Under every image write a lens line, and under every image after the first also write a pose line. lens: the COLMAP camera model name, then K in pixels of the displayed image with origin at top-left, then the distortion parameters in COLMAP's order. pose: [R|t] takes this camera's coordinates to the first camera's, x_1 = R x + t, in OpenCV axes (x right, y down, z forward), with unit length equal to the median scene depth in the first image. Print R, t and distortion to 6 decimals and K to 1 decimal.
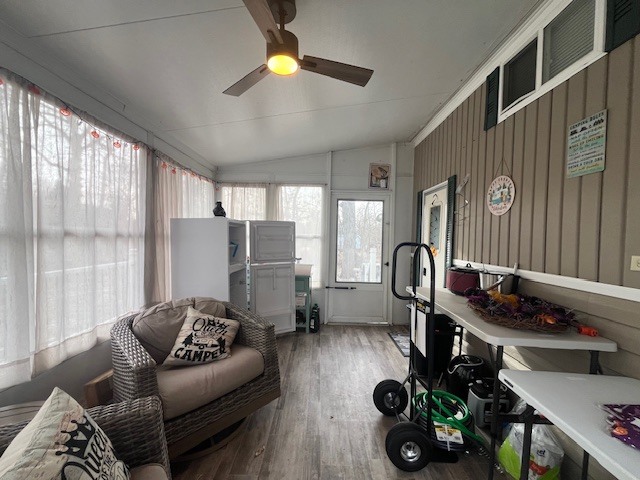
lens RADIAL K [[257.6, 0, 318.7], [0, 257.6, 242.4], [0, 0, 1]] dist [-0.003704, -0.000063]
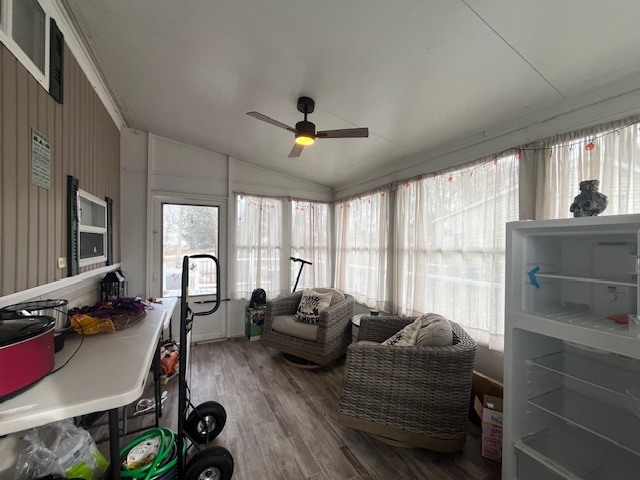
lens RADIAL K [[257.6, 0, 318.7], [0, 257.6, 242.4], [0, 0, 1]] dist [-0.003704, -0.000063]
pose [[-0.881118, -0.029802, -0.471956, 0.421726], [-0.035464, 0.999366, 0.003104, -0.063332], [0.471565, 0.019472, -0.881617, 2.021990]]
